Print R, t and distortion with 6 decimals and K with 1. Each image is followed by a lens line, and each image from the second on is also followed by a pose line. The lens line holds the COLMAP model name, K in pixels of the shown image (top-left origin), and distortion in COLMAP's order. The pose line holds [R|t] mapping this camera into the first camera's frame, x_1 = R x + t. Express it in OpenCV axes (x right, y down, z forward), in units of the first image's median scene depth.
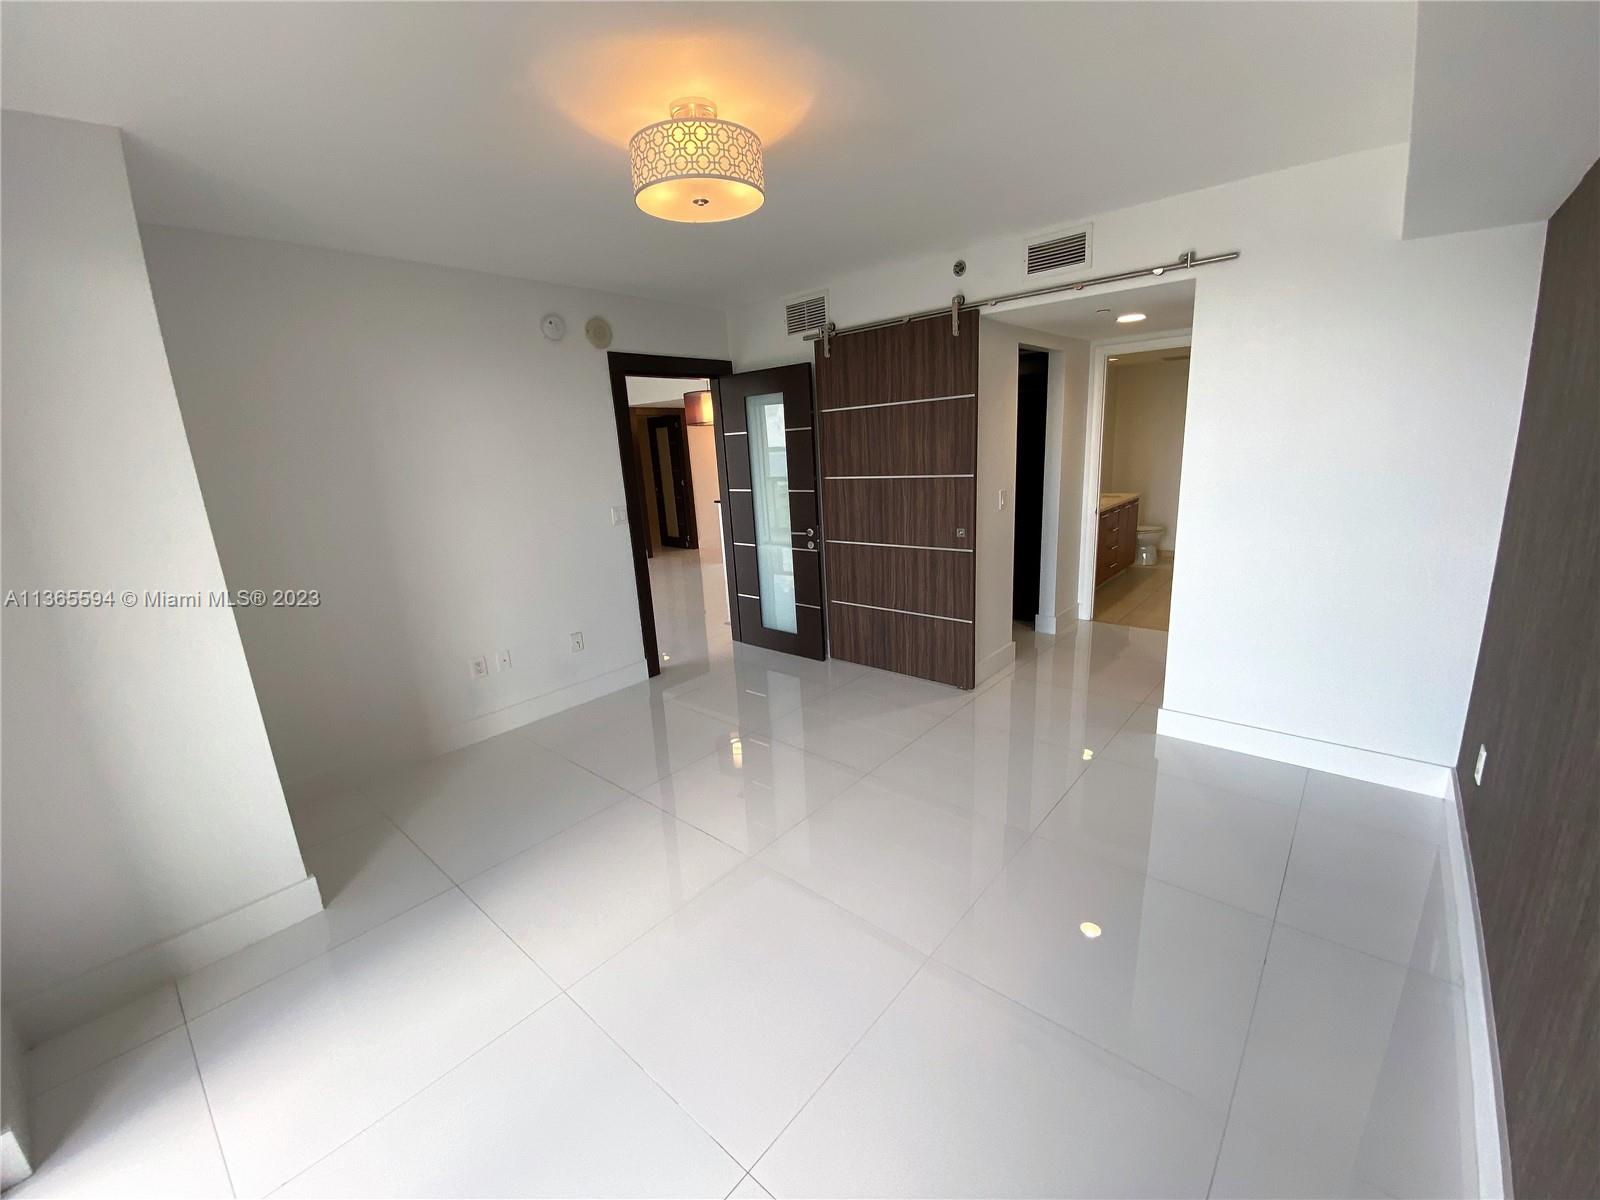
lens RADIAL K [[650.2, 0, 803.6], [0, 650.2, 600.1], [0, 0, 1]] dist [0.022677, -0.020891]
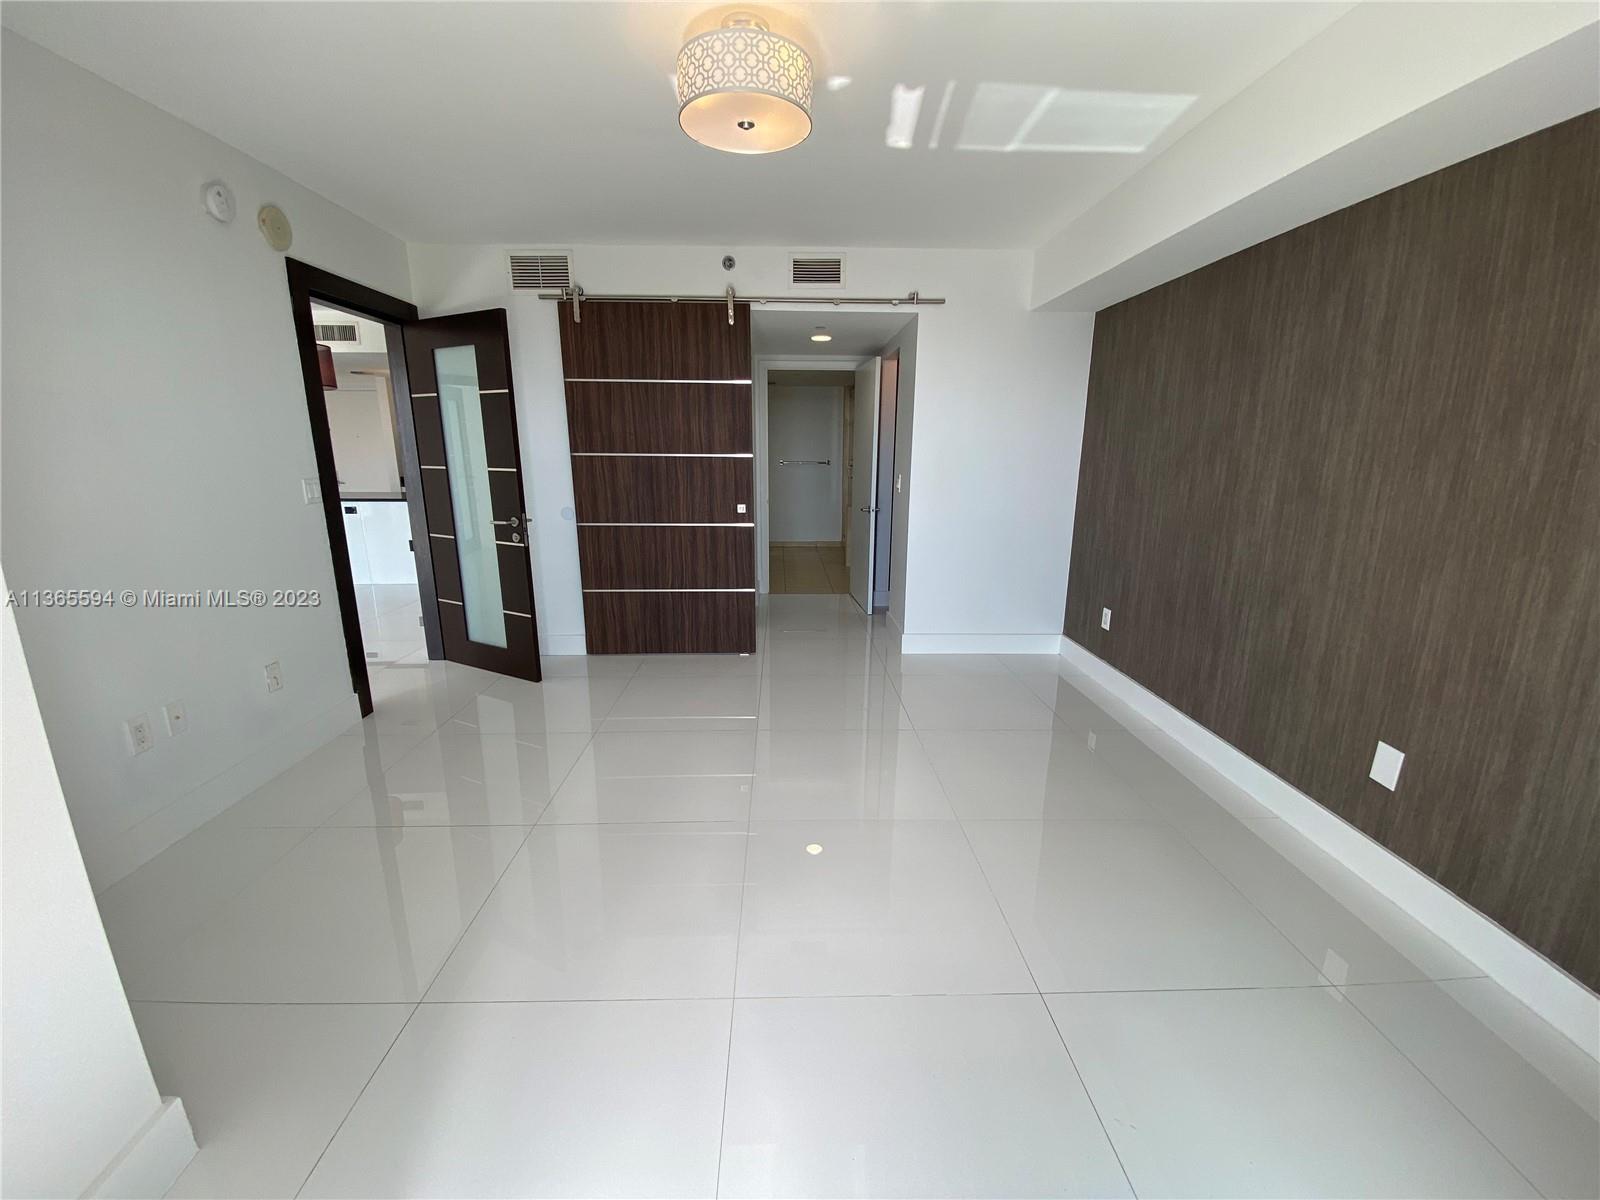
lens RADIAL K [[650.2, 0, 803.6], [0, 650.2, 600.1], [0, 0, 1]] dist [0.022677, -0.020891]
pose [[0.729555, -0.099039, 0.676714, -0.419646], [0.120427, 0.992602, 0.015440, 0.042719], [-0.673237, 0.070230, 0.736084, 0.142820]]
